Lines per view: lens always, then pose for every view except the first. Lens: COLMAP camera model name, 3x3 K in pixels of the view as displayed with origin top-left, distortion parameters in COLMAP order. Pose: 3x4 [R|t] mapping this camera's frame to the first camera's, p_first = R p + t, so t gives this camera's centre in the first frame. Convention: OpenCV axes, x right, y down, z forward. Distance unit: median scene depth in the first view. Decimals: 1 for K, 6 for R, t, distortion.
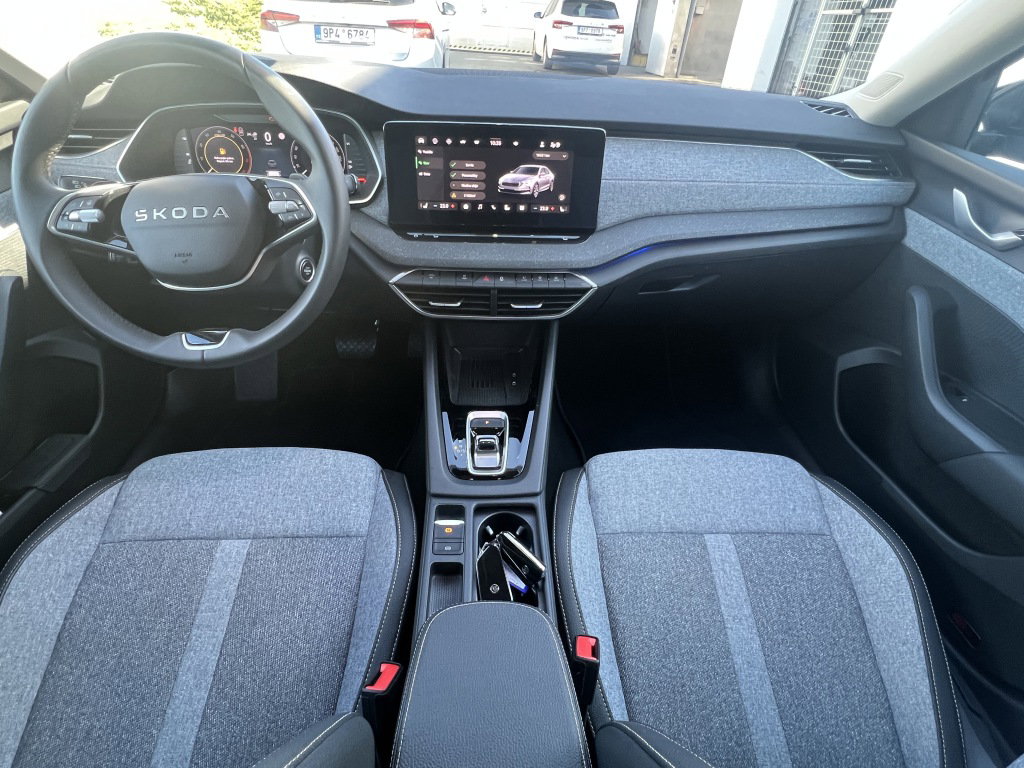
lens RADIAL K [[529.3, 0, 510.7], [0, 529.3, 393.0], [0, 0, 1]] dist [-0.004102, -0.000573]
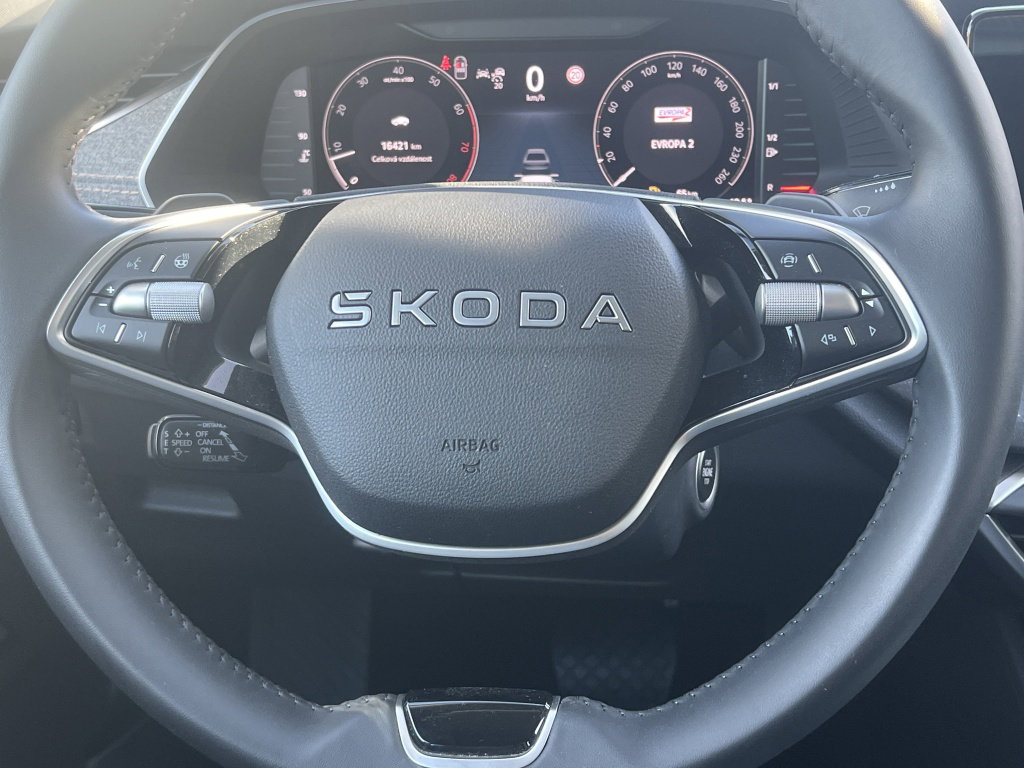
lens RADIAL K [[1316.4, 0, 533.1], [0, 1316.4, 359.5], [0, 0, 1]] dist [0.147112, 0.000000]
pose [[0.988421, 0.051360, -0.142781, -0.364880], [-0.081889, 0.972733, -0.216988, -0.115008], [0.127744, 0.226168, 0.965676, 0.216215]]
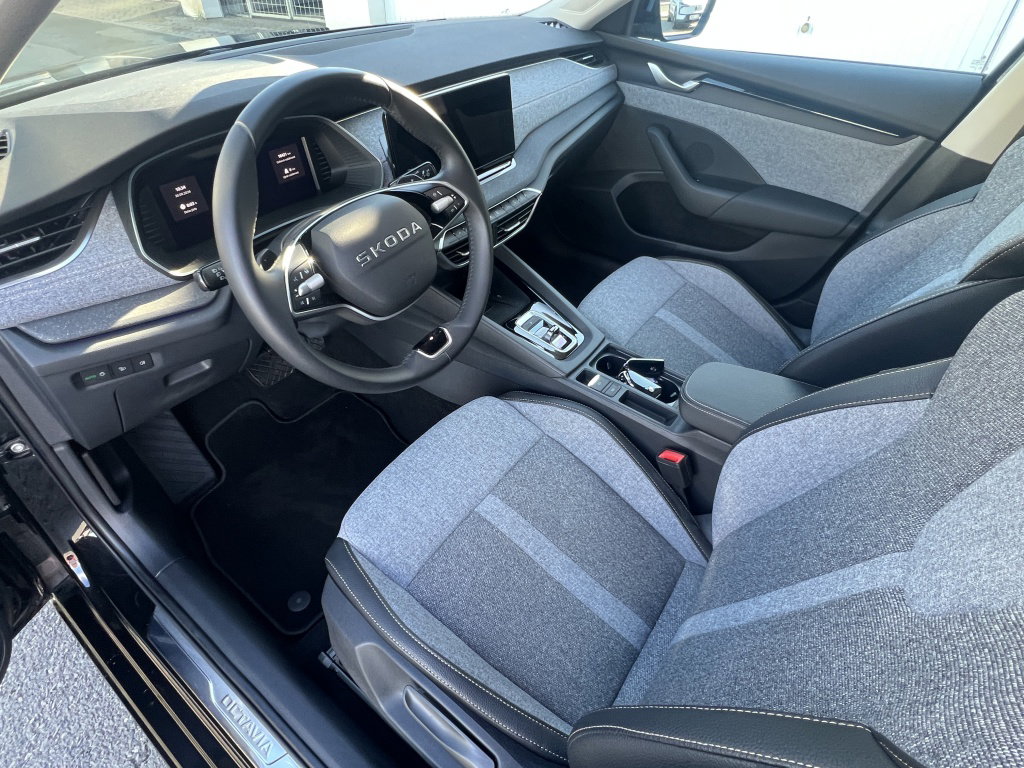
lens RADIAL K [[529.3, 0, 511.5], [0, 529.3, 389.5], [0, 0, 1]] dist [-0.013292, -0.000522]
pose [[0.629373, -0.549757, 0.549233, -0.912052], [0.471382, 0.831974, 0.292607, -0.217475], [-0.617810, 0.074740, 0.782767, 0.038360]]
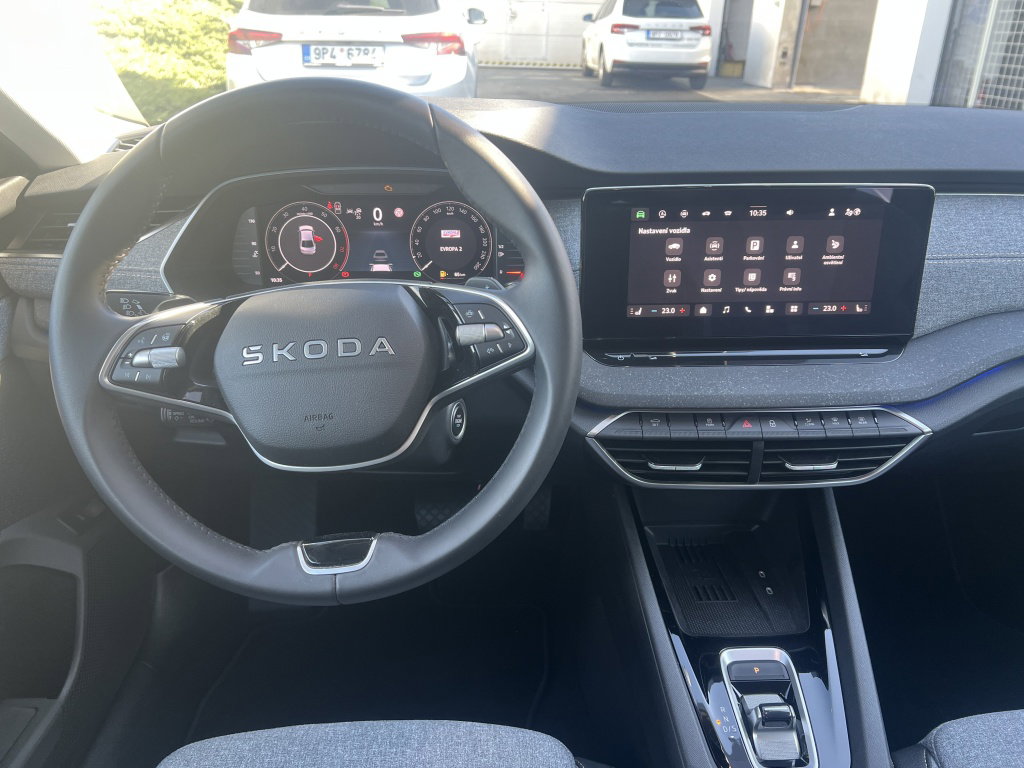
lens RADIAL K [[798.0, 0, 515.6], [0, 798.0, 398.4], [0, 0, 1]] dist [0.032163, -0.037164]
pose [[0.999096, -0.029670, -0.030441, -0.279112], [0.023761, 0.983591, -0.178841, -0.086843], [0.035248, 0.177956, 0.983407, 0.085256]]
